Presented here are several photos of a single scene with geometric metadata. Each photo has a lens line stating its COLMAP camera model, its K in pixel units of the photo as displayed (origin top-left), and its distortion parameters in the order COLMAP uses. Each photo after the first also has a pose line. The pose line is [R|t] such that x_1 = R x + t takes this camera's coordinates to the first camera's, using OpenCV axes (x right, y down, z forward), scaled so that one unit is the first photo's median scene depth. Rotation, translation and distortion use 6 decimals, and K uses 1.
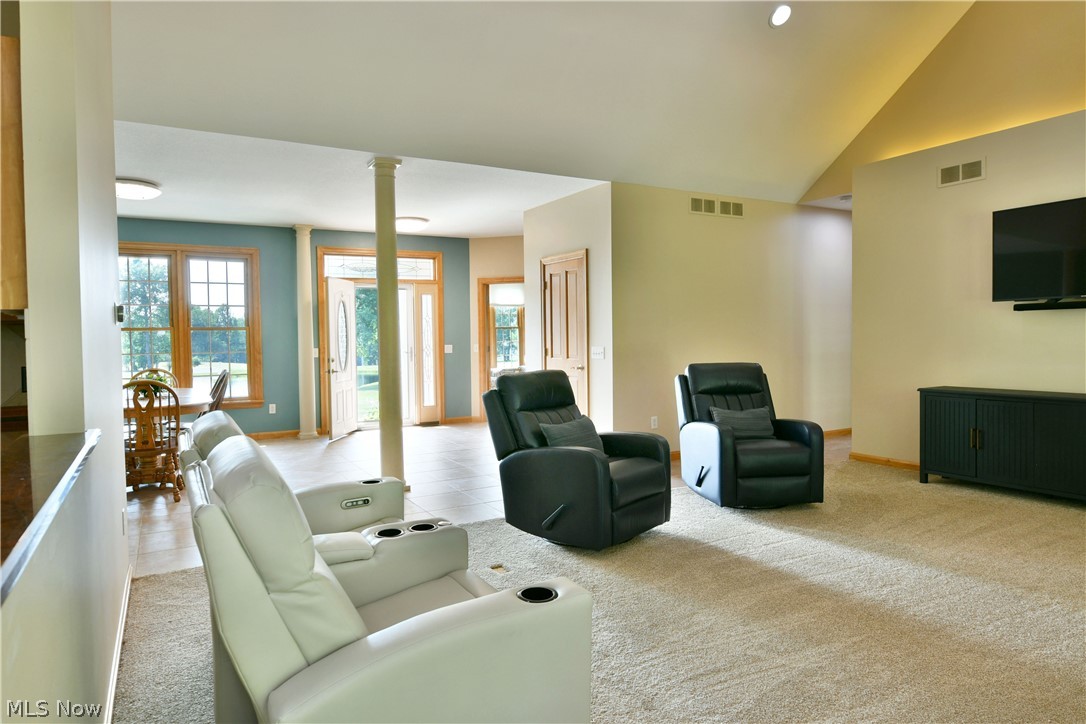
lens RADIAL K [[677.8, 0, 548.0], [0, 677.8, 336.2], [0, 0, 1]] dist [-0.011661, -0.004066]
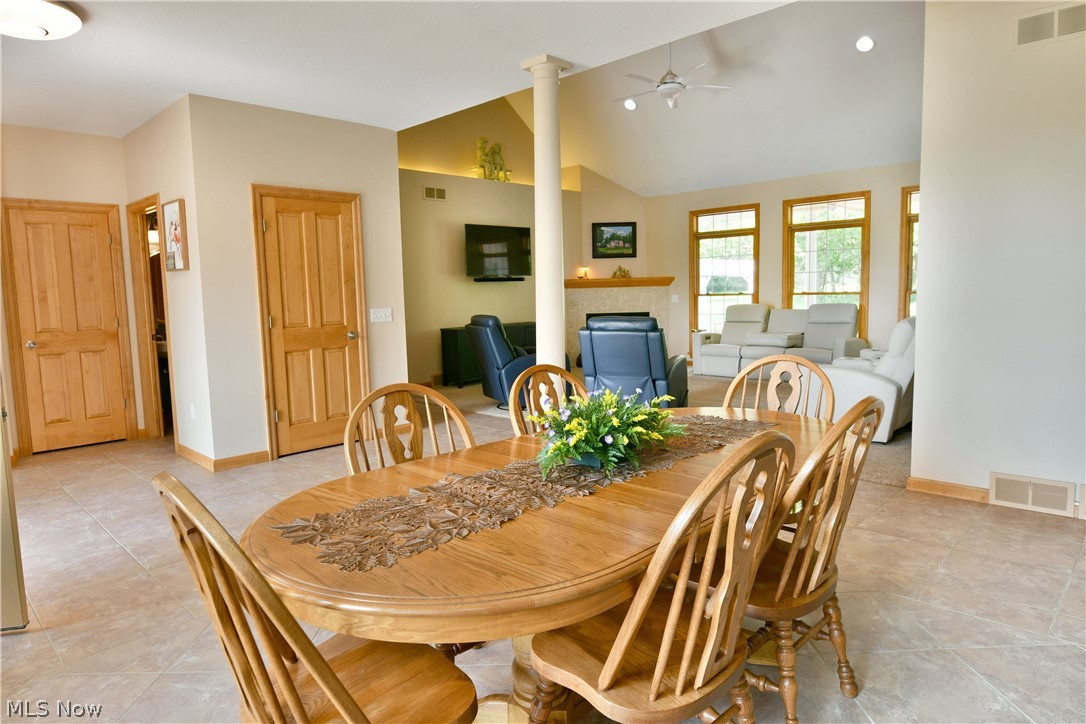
lens RADIAL K [[677.8, 0, 533.5], [0, 677.8, 360.1], [0, 0, 1]] dist [-0.011661, -0.004066]
pose [[-0.271056, -0.075651, 0.959586, -1.203982], [0.030813, 0.995714, 0.087202, 0.016646], [-0.962070, 0.053204, -0.267563, 1.479500]]
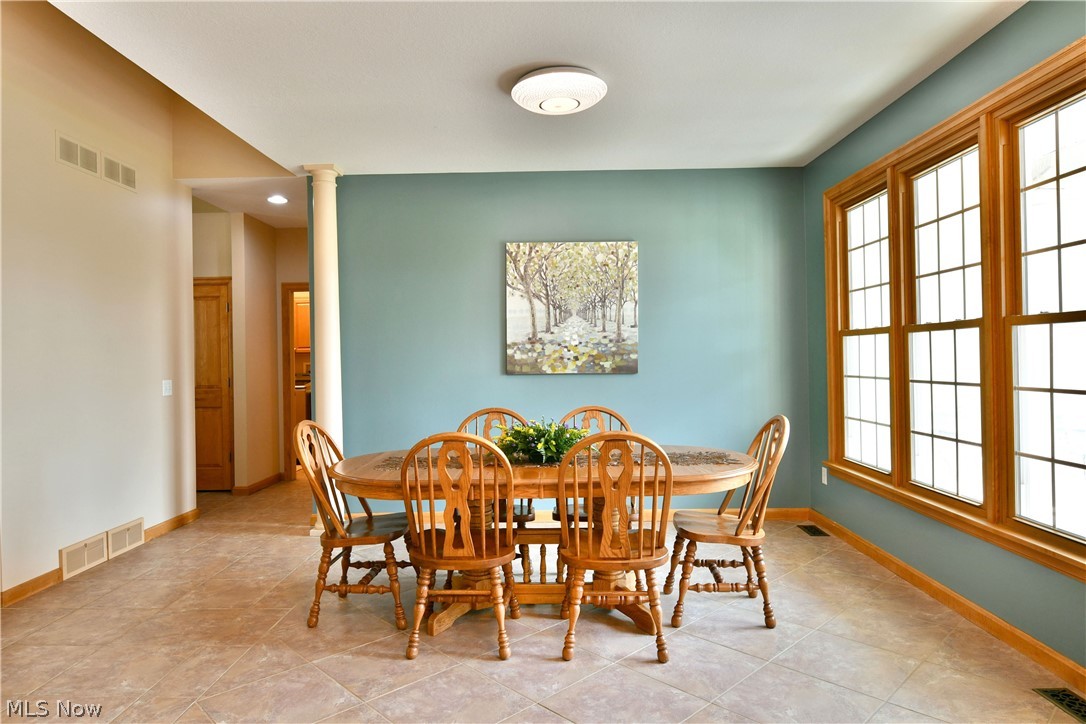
lens RADIAL K [[649.7, 0, 532.1], [0, 649.7, 361.2], [0, 0, 1]] dist [0.019026, -0.003020]
pose [[-0.518445, 0.023660, -0.854784, -0.164166], [0.009902, 0.999716, 0.021665, -0.012176], [0.855054, 0.002768, -0.518532, 1.681068]]
